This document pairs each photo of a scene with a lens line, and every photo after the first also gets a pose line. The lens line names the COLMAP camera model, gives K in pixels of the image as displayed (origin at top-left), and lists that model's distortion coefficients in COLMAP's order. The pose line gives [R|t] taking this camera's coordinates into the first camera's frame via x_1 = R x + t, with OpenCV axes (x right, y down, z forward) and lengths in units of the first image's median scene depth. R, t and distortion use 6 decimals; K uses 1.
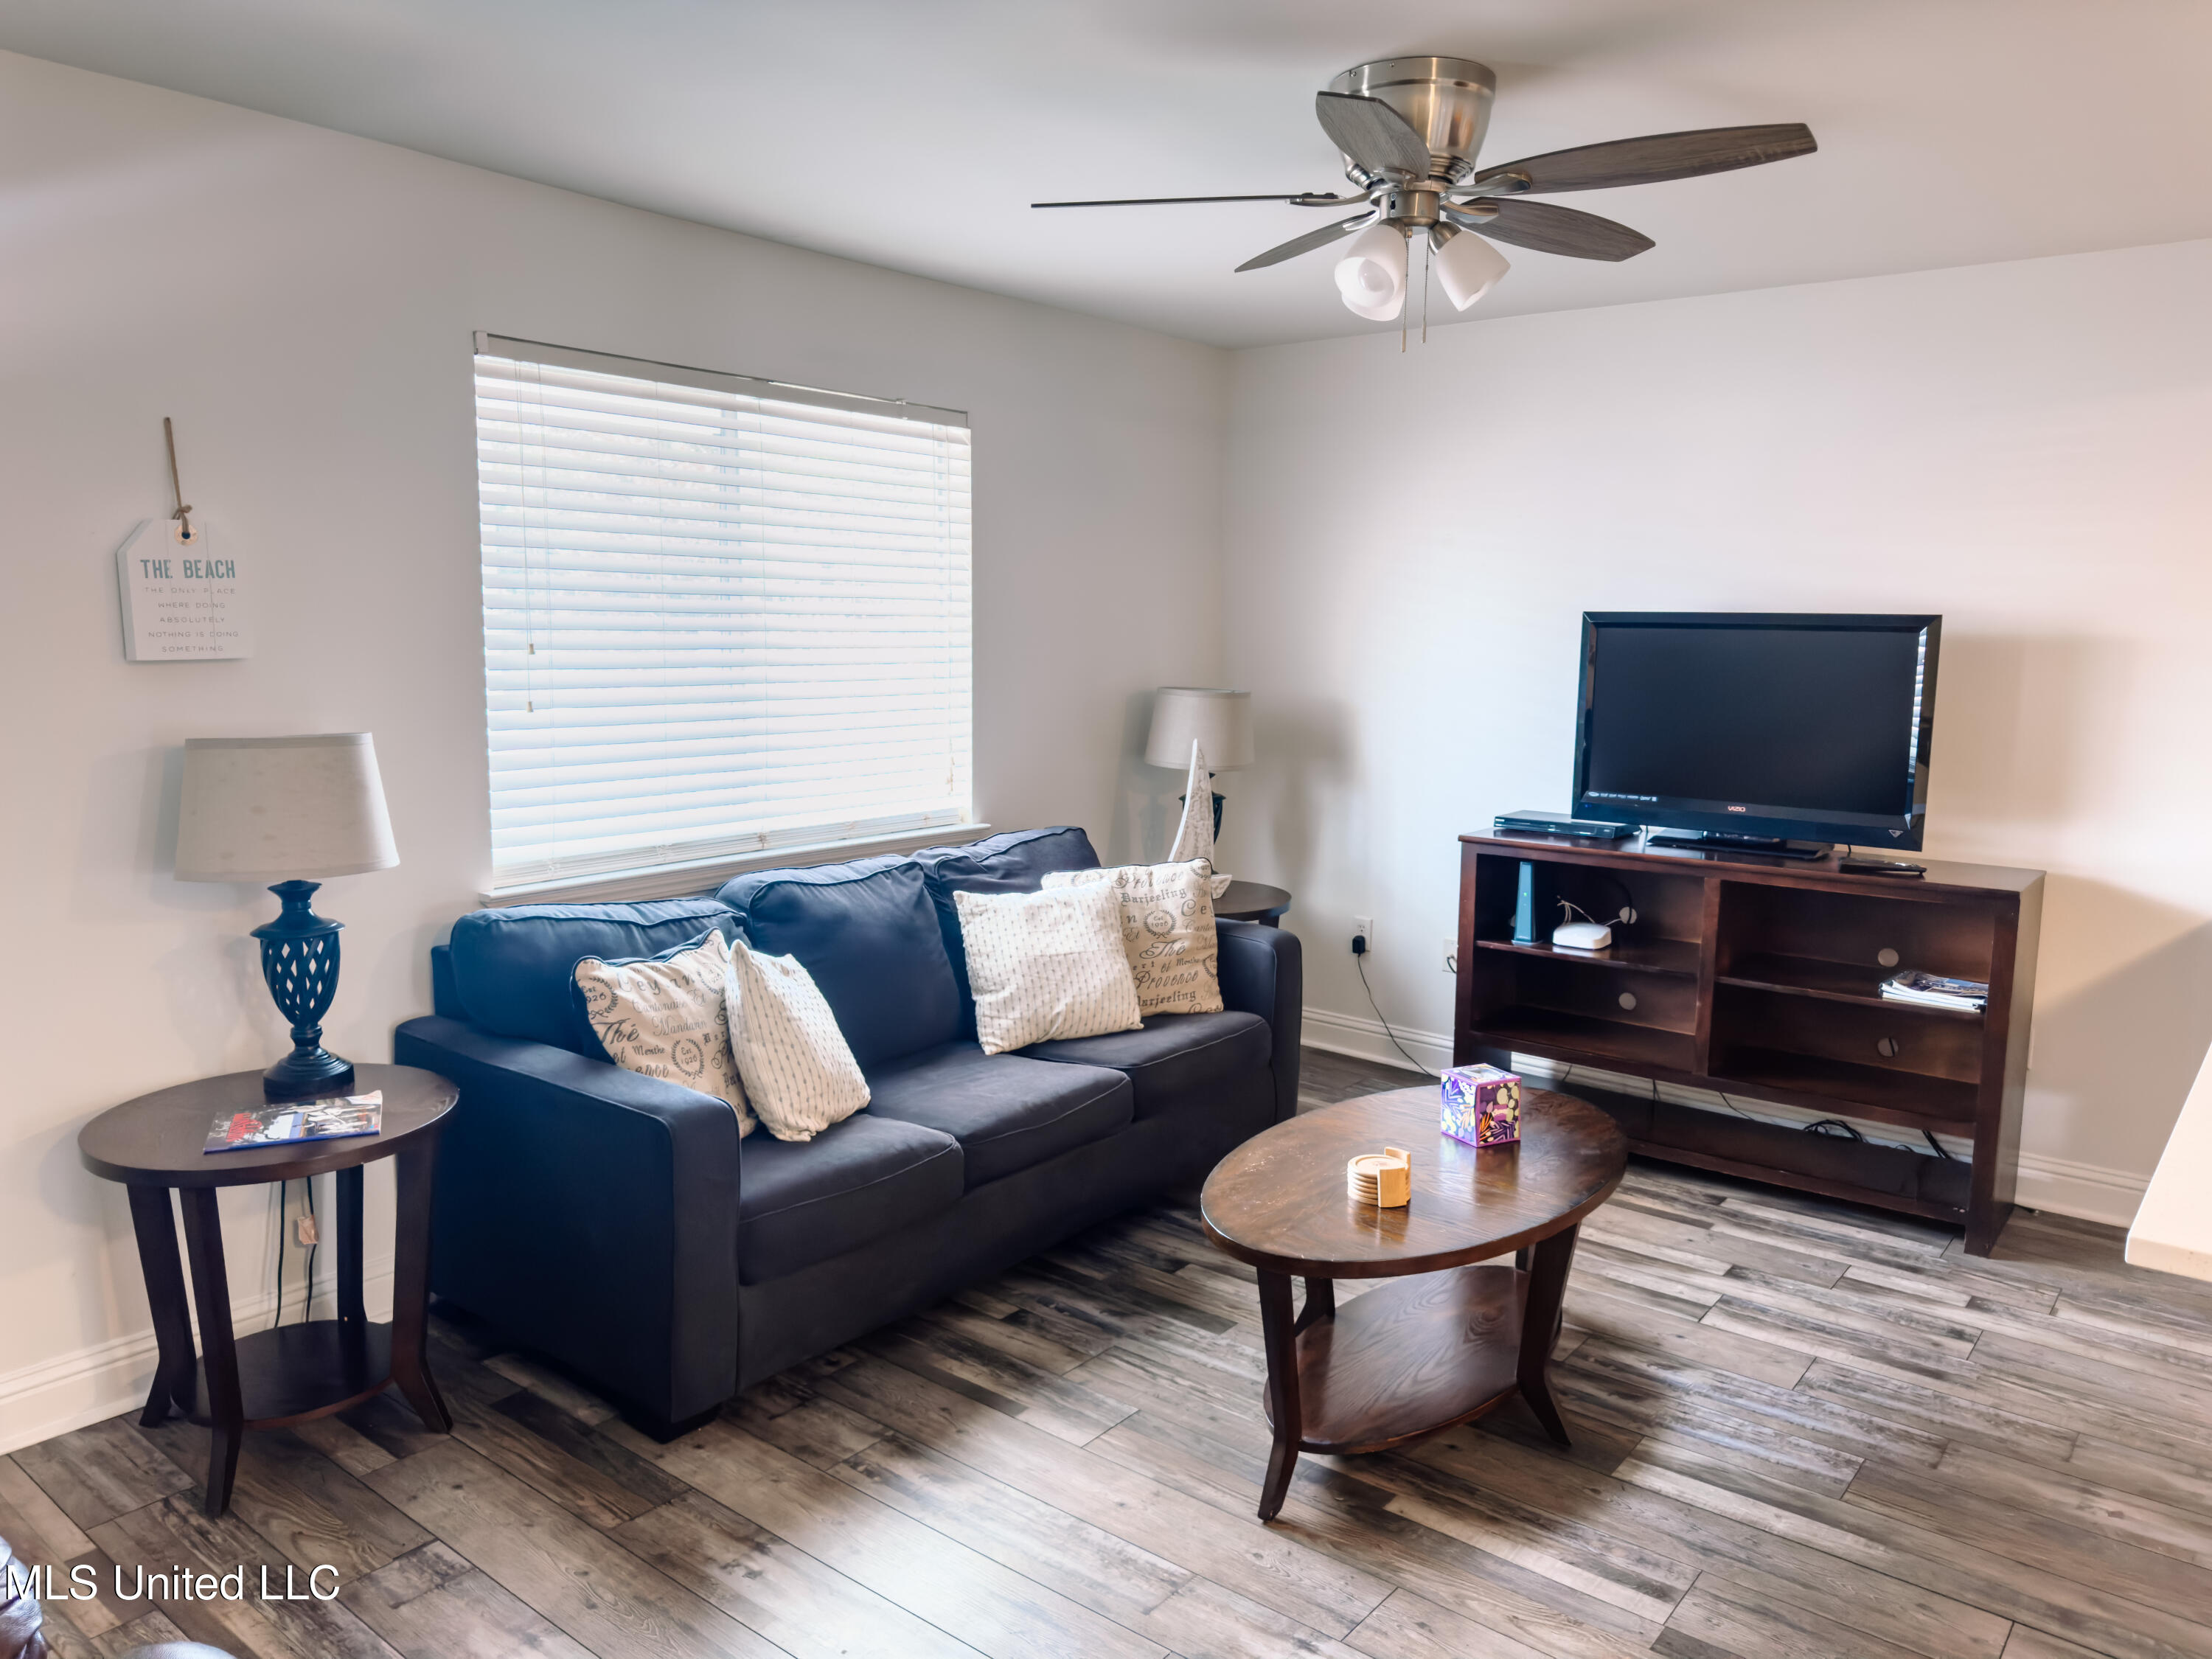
lens RADIAL K [[1554.4, 0, 1102.5], [0, 1554.4, 830.4], [0, 0, 1]] dist [0.074017, -0.099427]
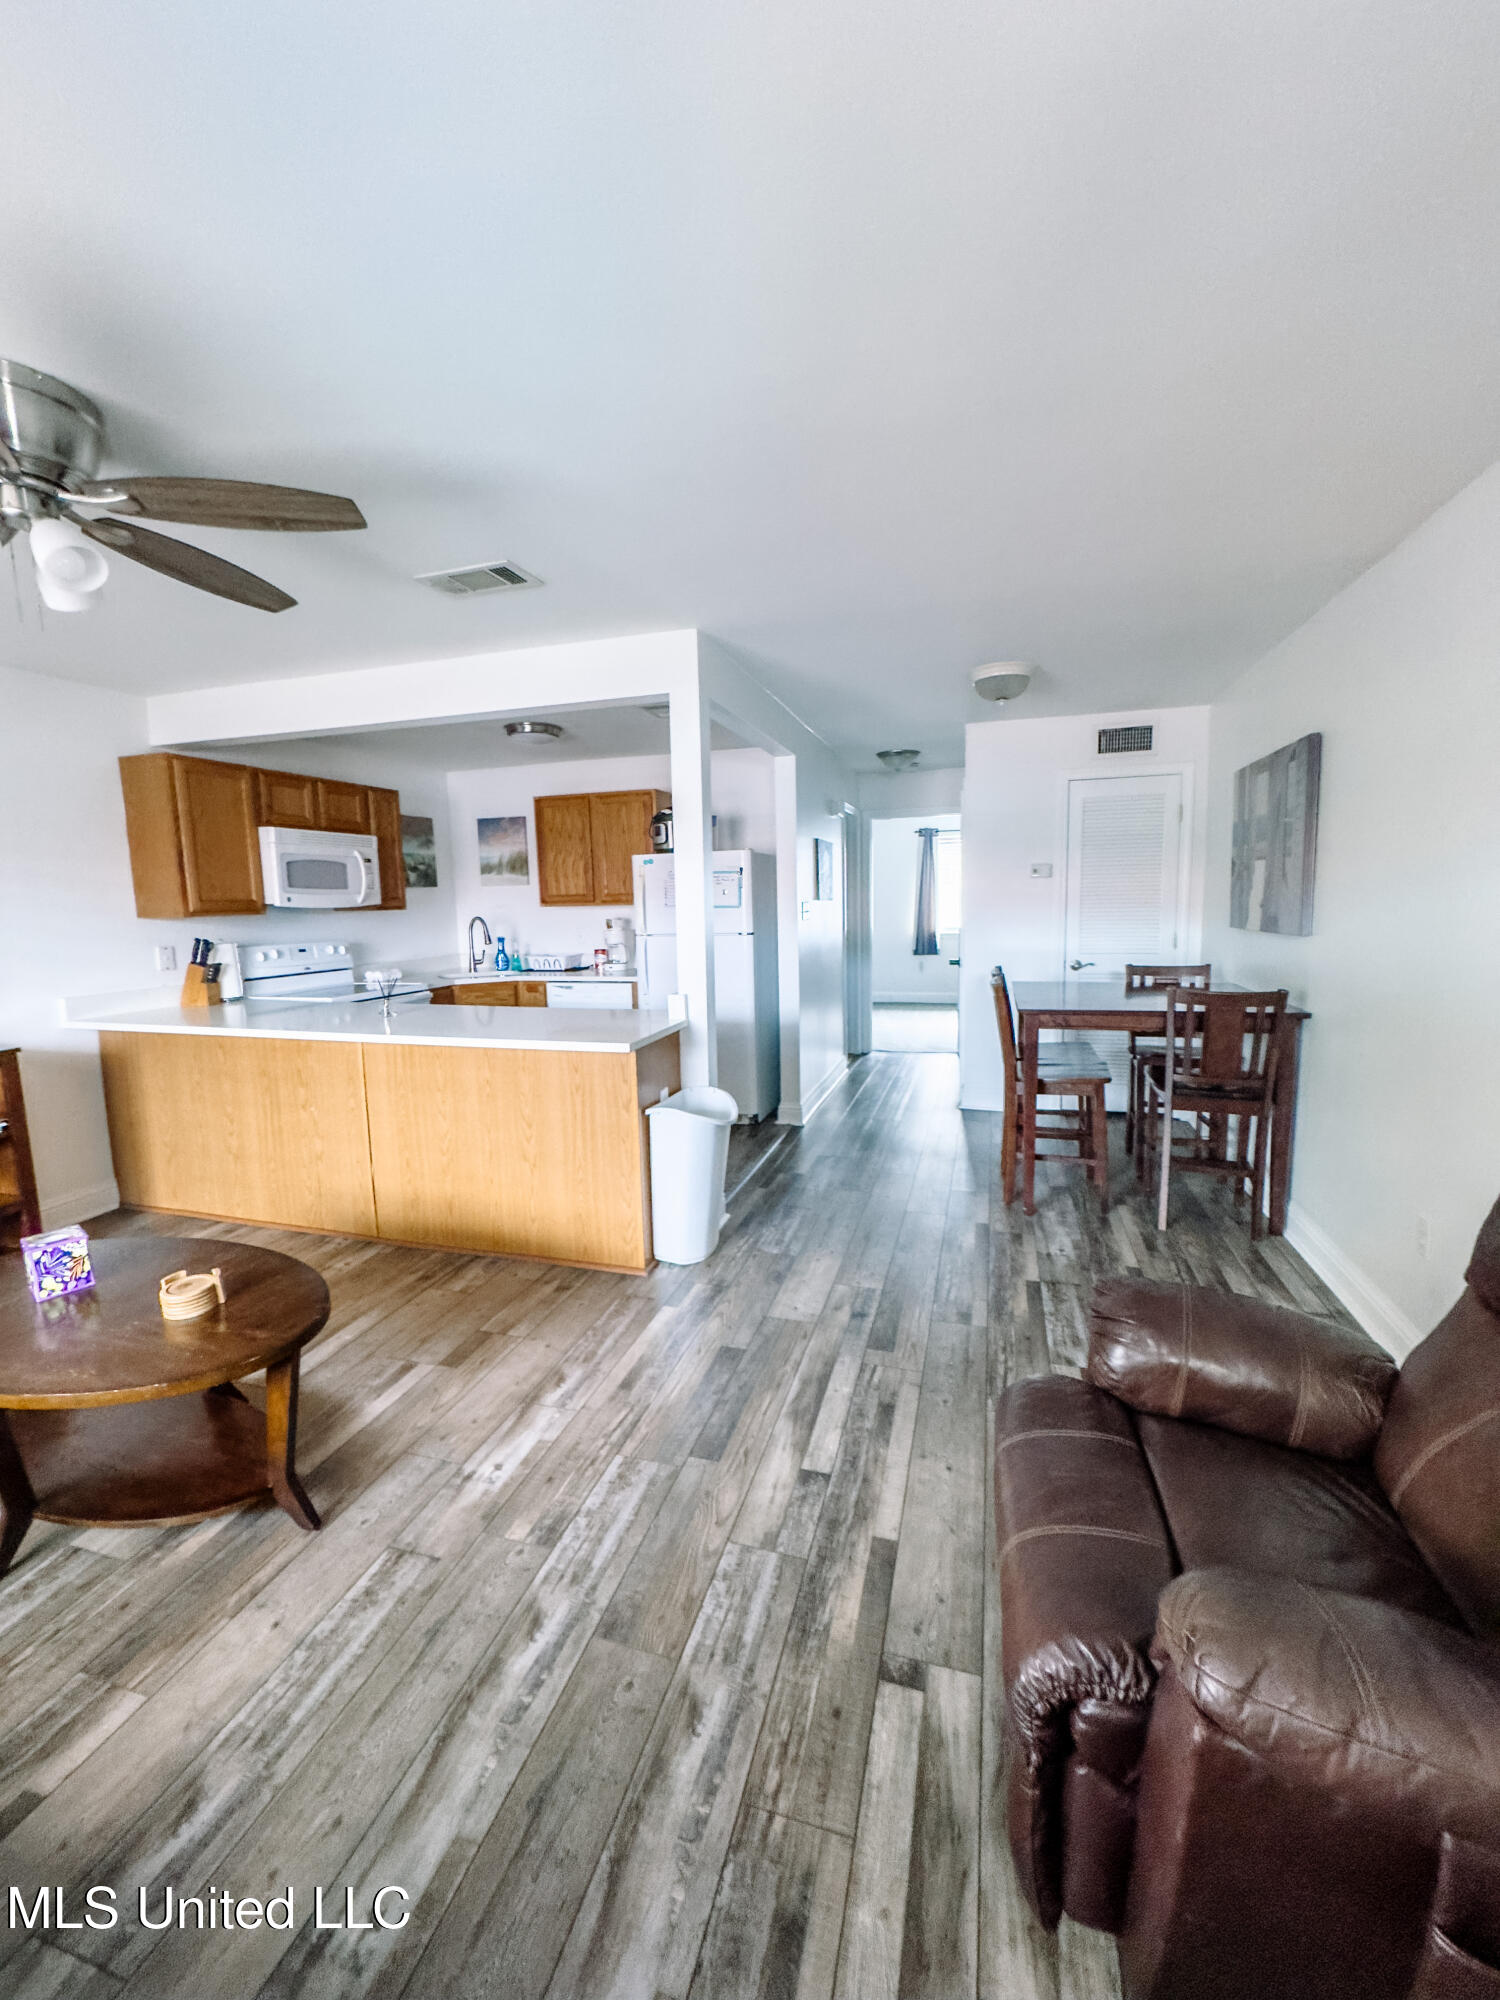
lens RADIAL K [[798.7, 0, 752.6], [0, 798.7, 998.3], [0, 0, 1]] dist [-0.000841, -0.000008]
pose [[-0.380983, -0.122953, 0.916370, -0.536708], [0.145859, 0.970715, 0.190886, -0.067762], [-0.913004, 0.206385, -0.351893, 0.711379]]
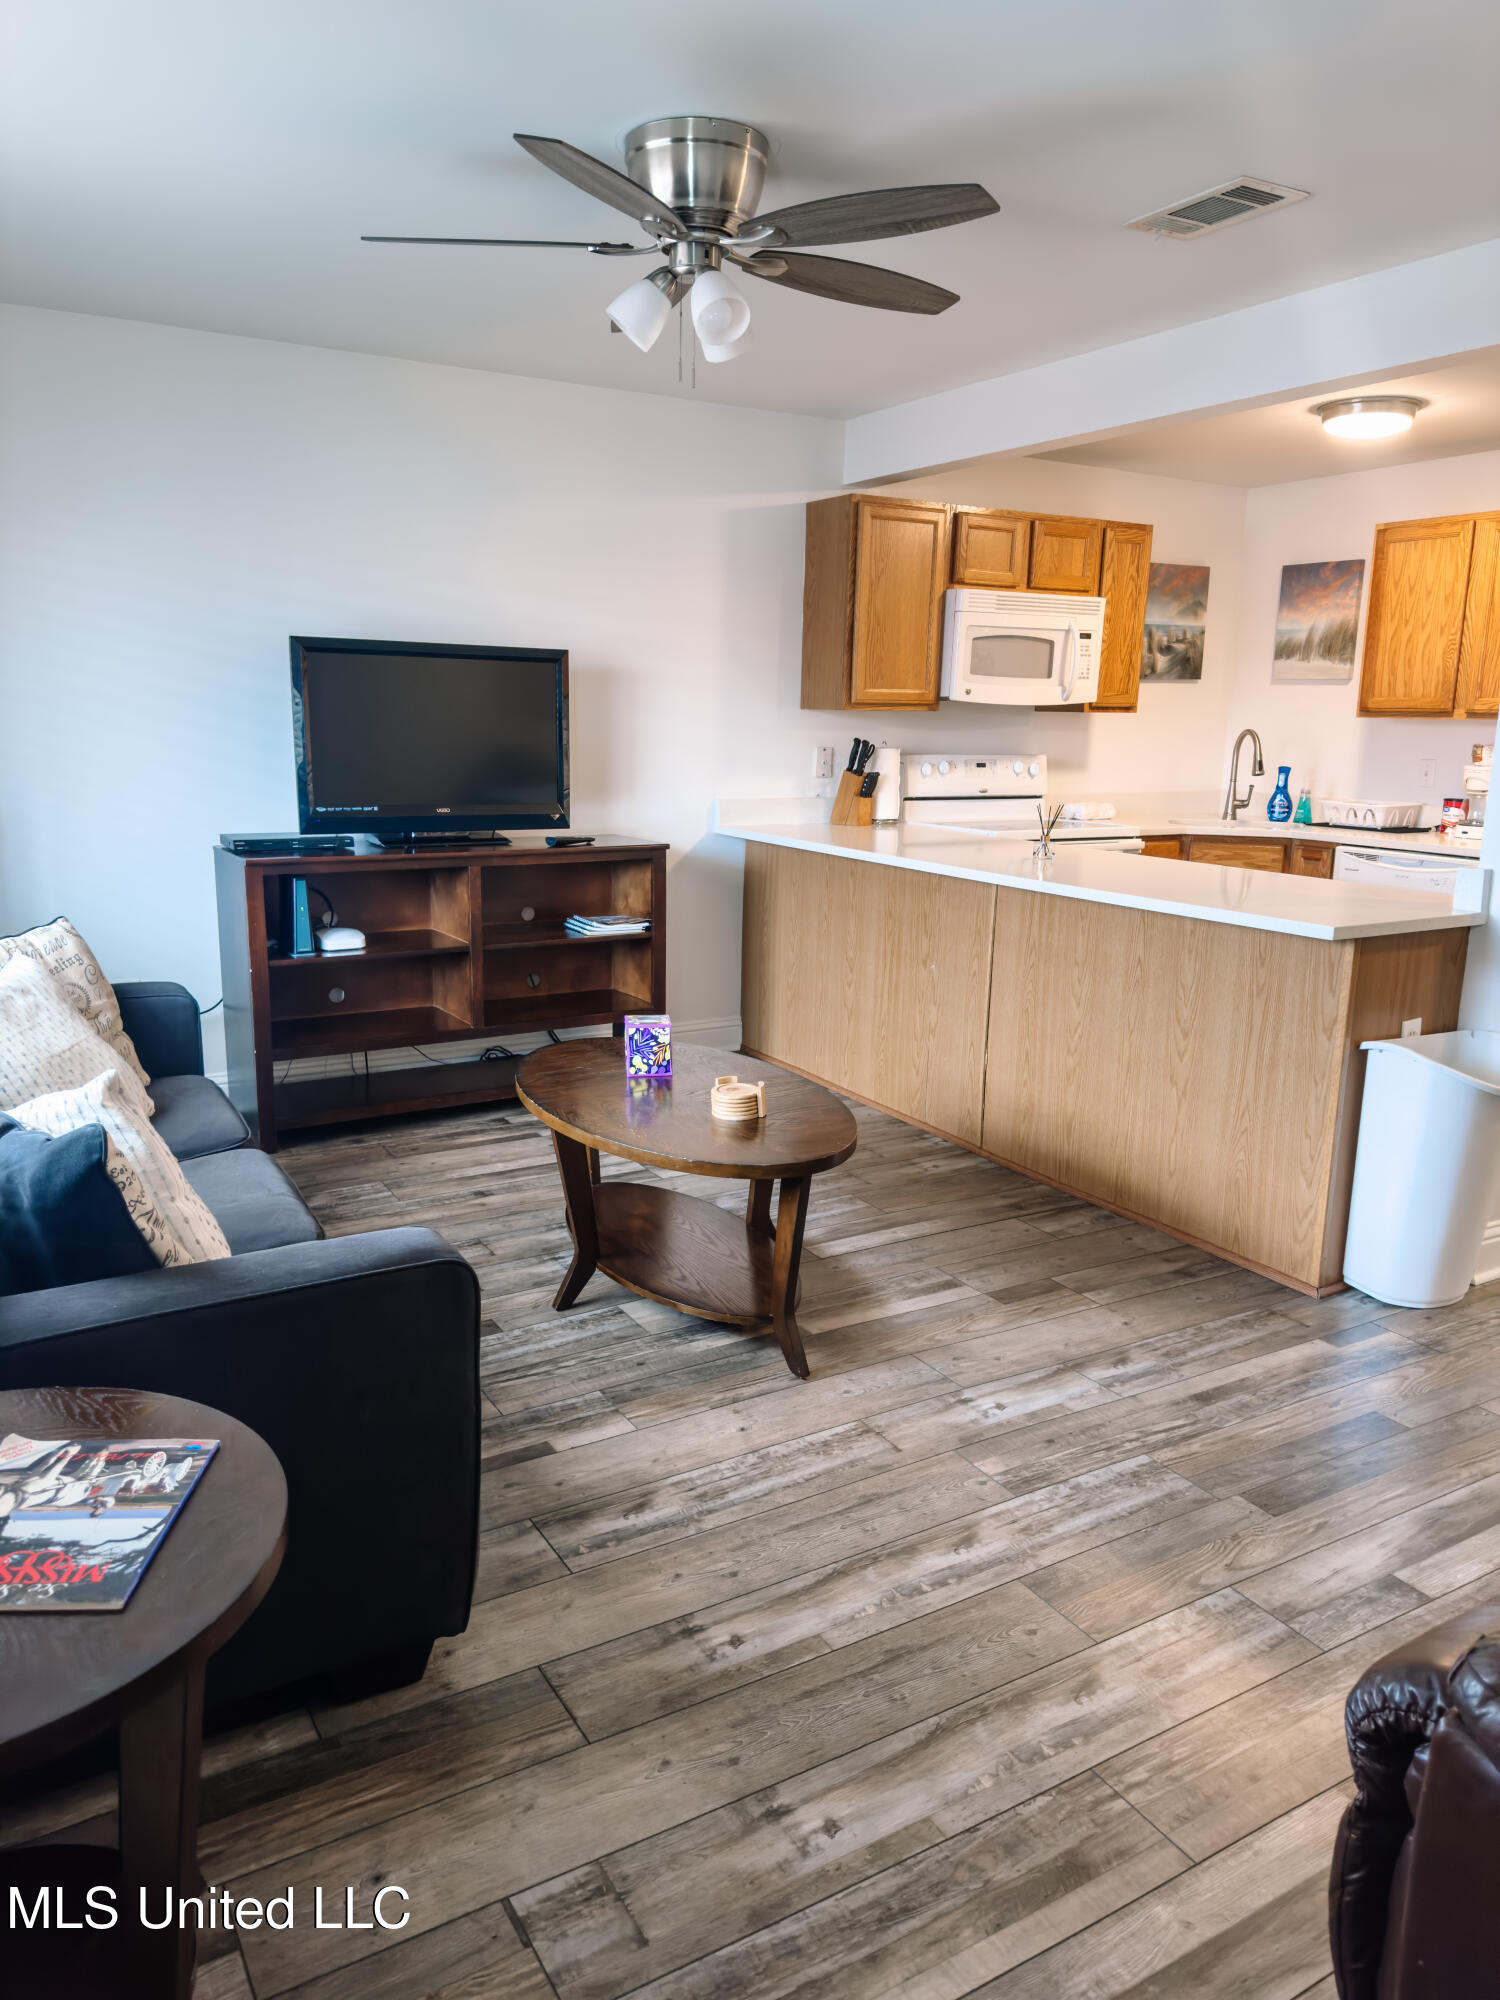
lens RADIAL K [[1405.5, 0, 738.4], [0, 1405.5, 1003.6], [0, 0, 1]] dist [0.074017, -0.099427]
pose [[0.350758, -0.198830, 0.915115, -0.762175], [0.117247, 0.978835, 0.167734, -0.032812], [-0.929097, 0.048461, 0.366646, 0.555471]]
